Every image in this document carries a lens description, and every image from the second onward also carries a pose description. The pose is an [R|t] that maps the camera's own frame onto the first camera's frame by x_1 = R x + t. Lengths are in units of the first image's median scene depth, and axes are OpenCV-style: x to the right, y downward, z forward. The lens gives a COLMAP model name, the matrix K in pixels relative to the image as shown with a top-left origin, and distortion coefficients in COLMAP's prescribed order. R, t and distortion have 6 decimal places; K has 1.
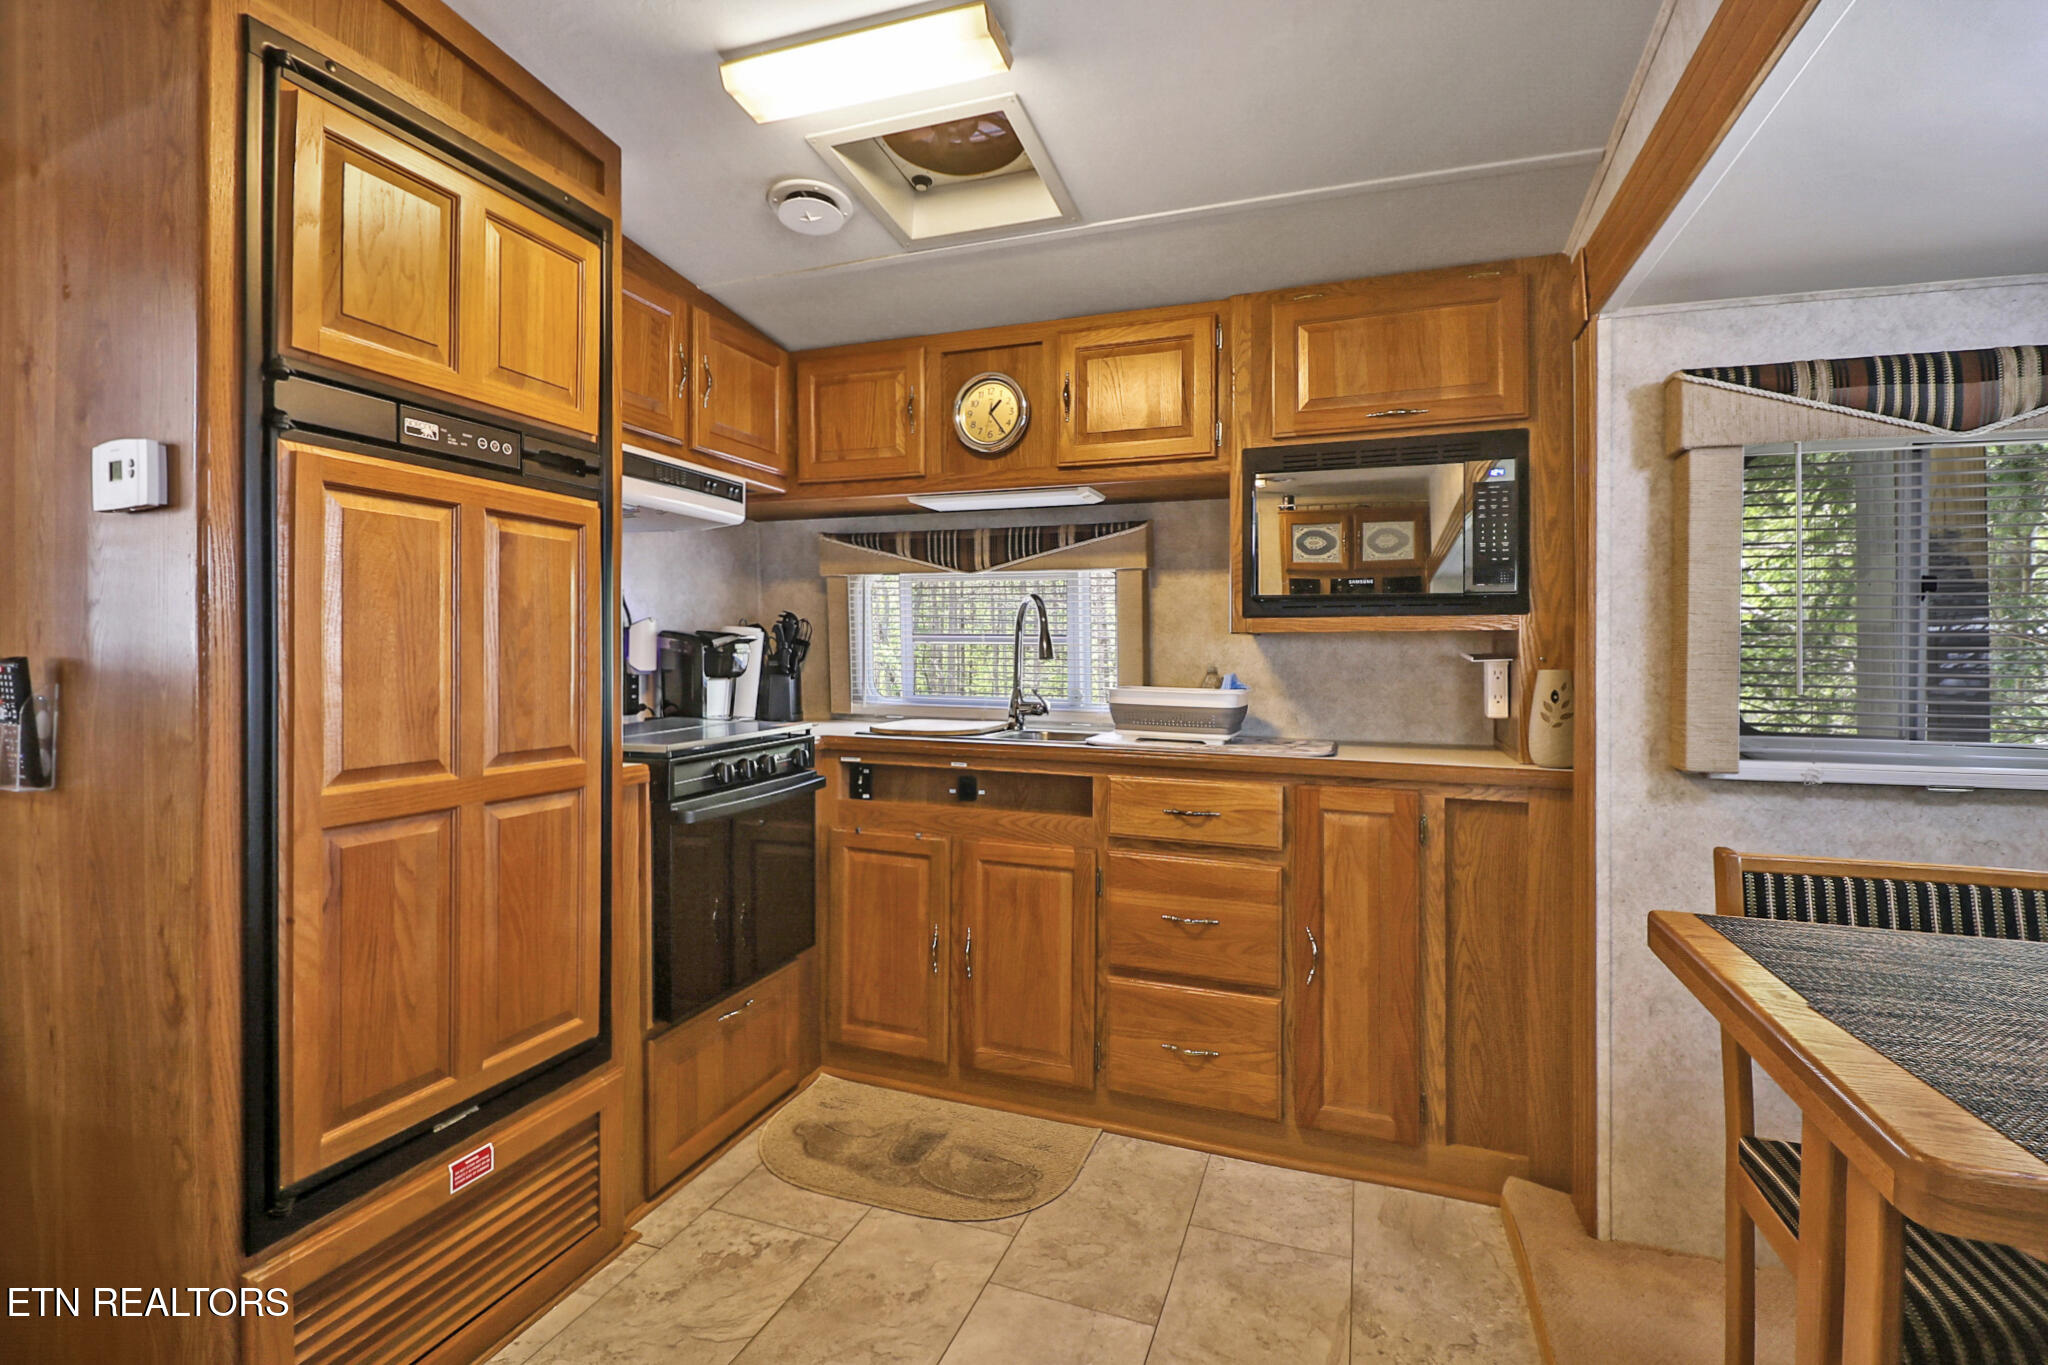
lens RADIAL K [[938.4, 0, 1012.1], [0, 938.4, 655.4], [0, 0, 1]] dist [-0.005009, -0.008765]
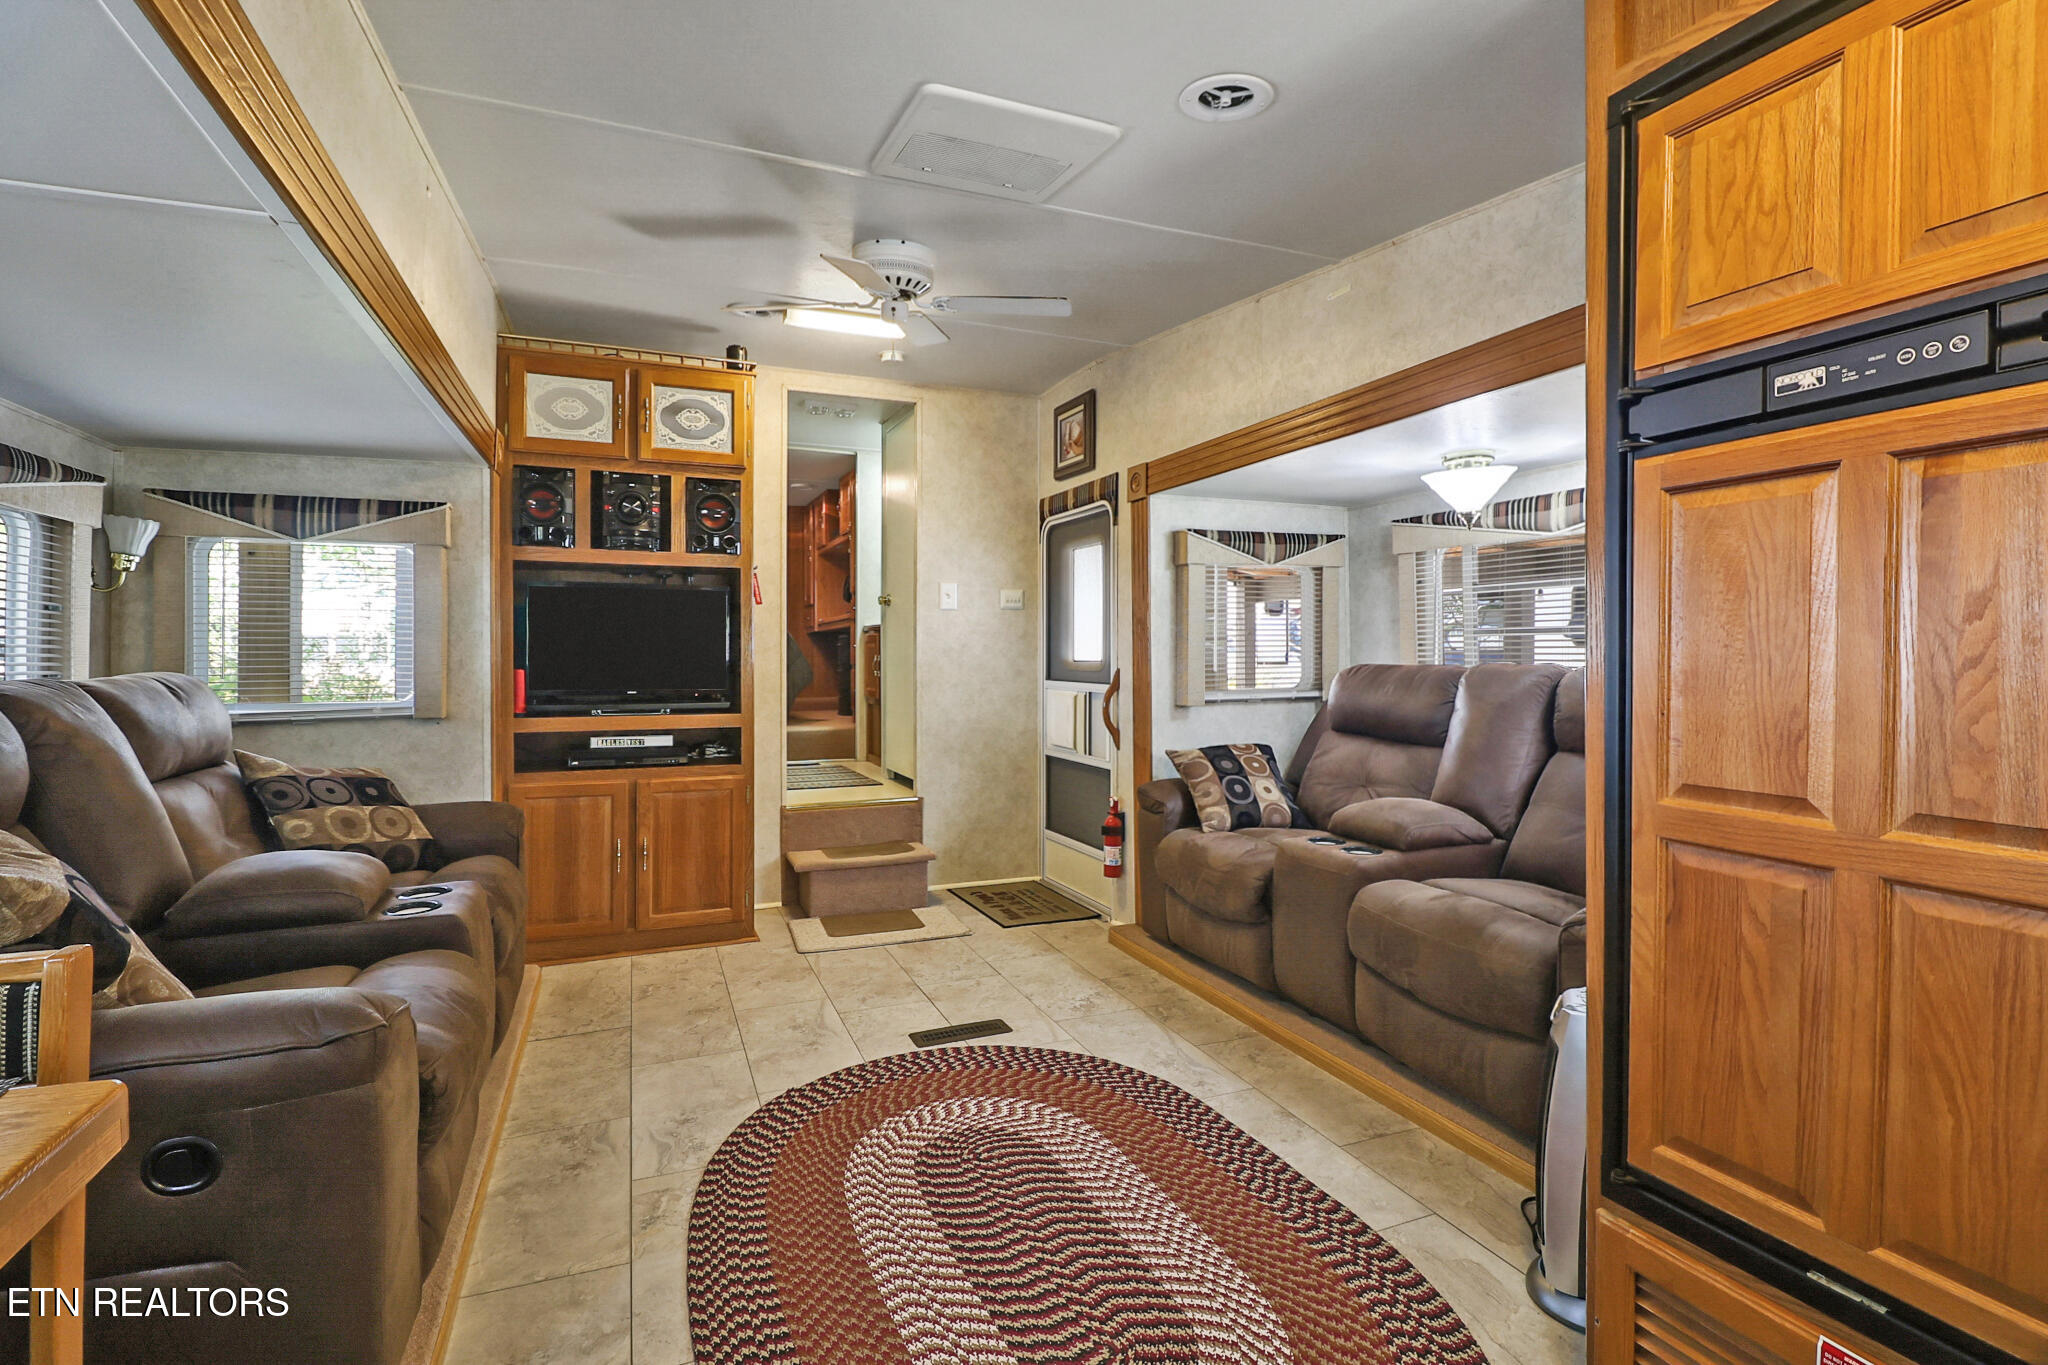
lens RADIAL K [[938.4, 0, 1010.2], [0, 938.4, 672.4], [0, 0, 1]] dist [-0.005009, -0.008765]
pose [[-0.735601, 0.002967, -0.677408, 0.273089], [-0.008067, 0.999881, 0.013139, 0.000876], [0.677367, 0.015129, -0.735490, 0.766996]]
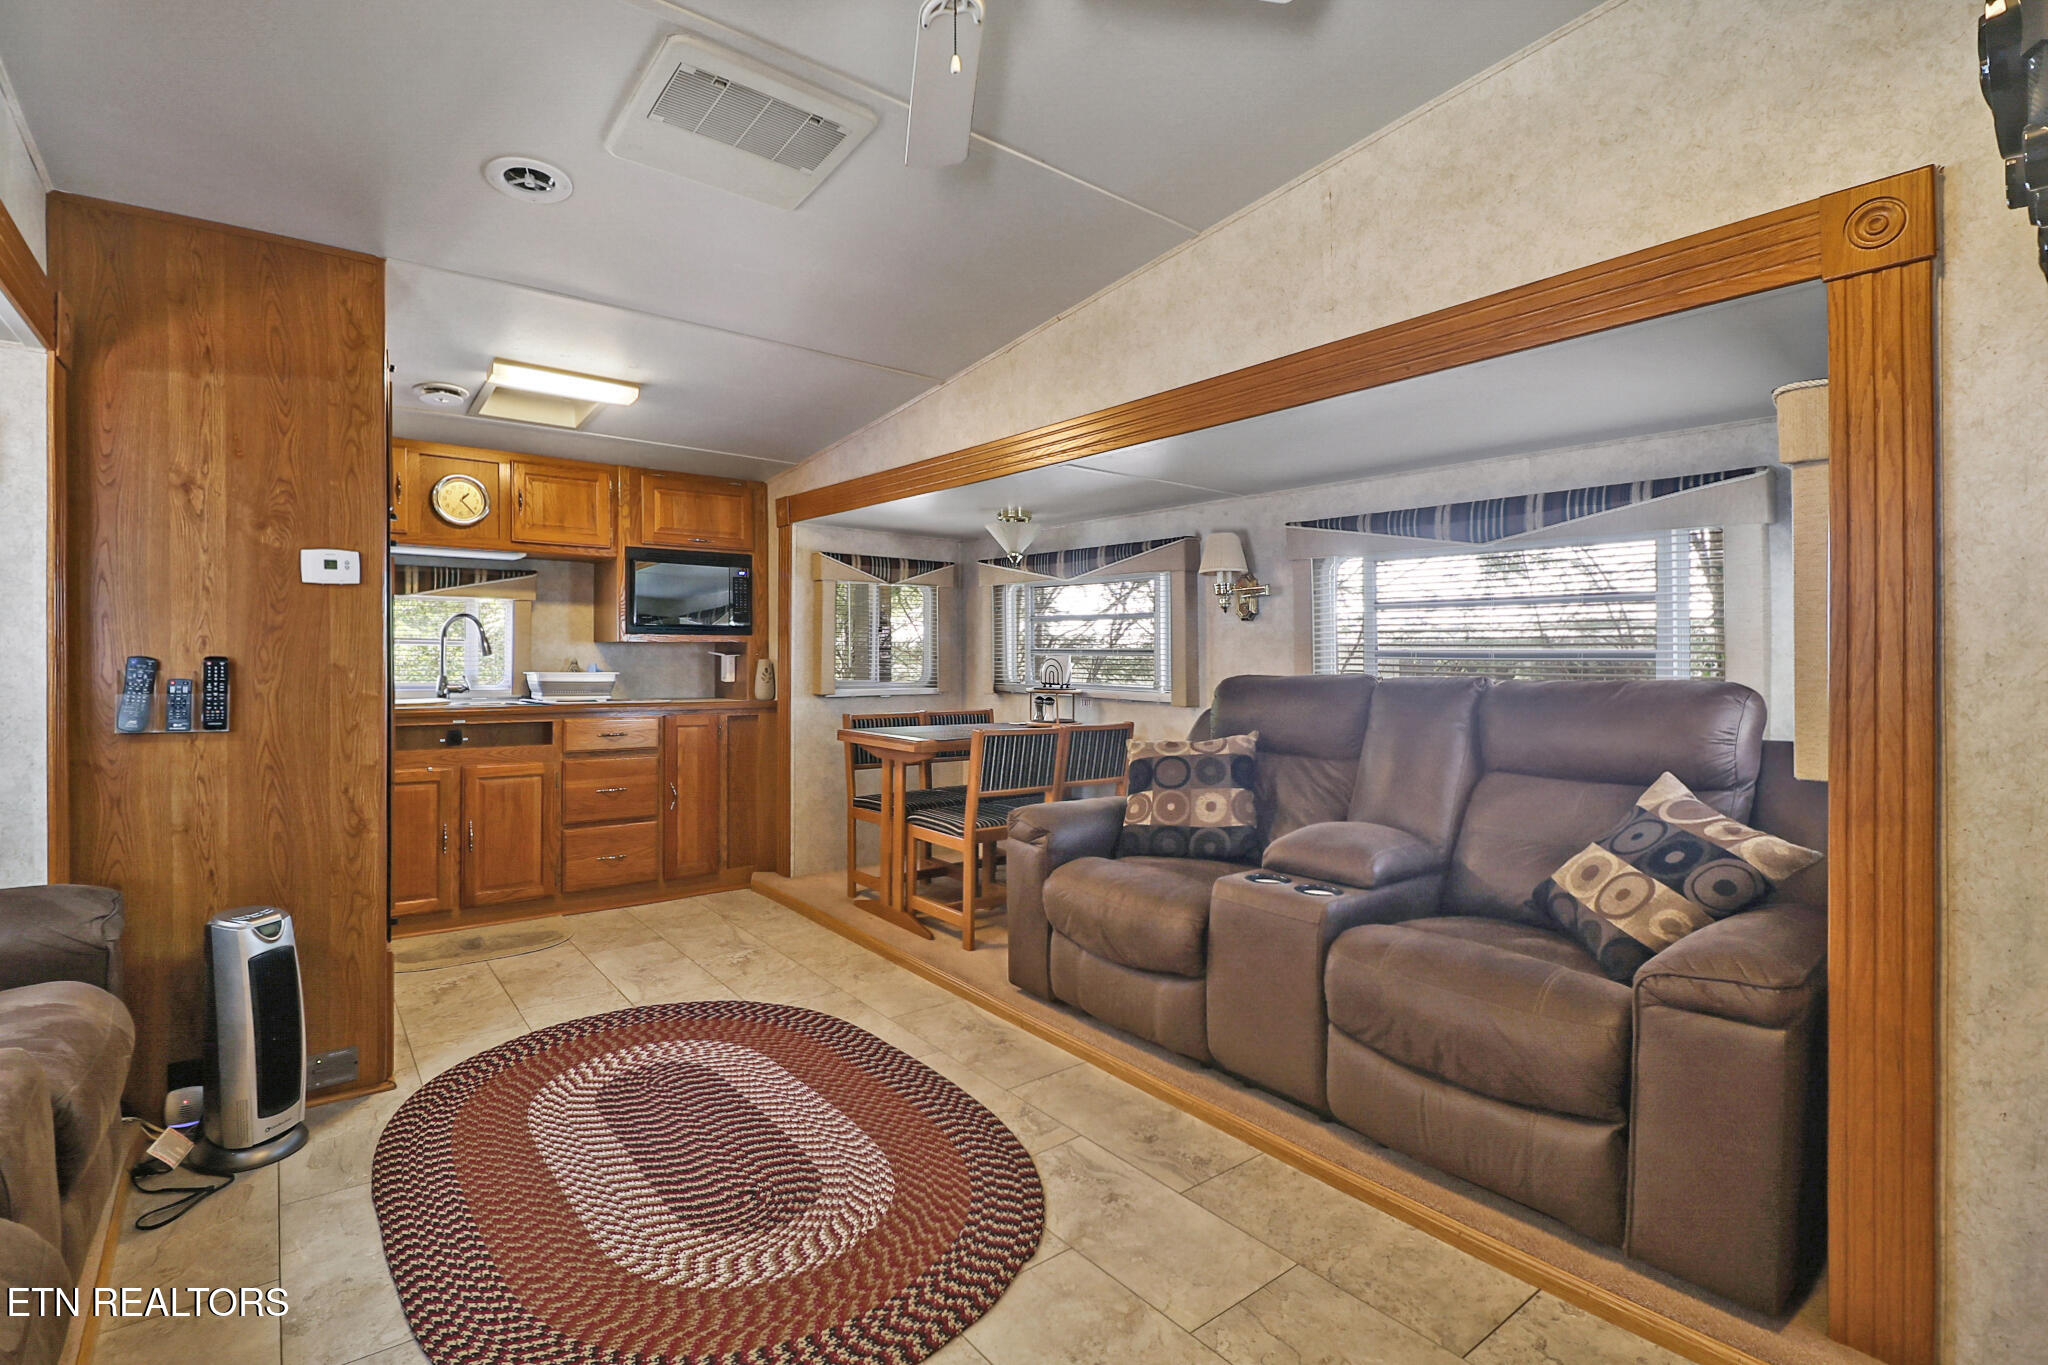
lens RADIAL K [[938.4, 0, 1001.4], [0, 938.4, 644.7], [0, 0, 1]] dist [-0.005009, -0.008765]
pose [[0.526310, 0.004842, 0.850279, -1.098897], [0.001008, 0.999980, -0.006319, -0.004846], [-0.850292, 0.004183, 0.526294, -0.748593]]
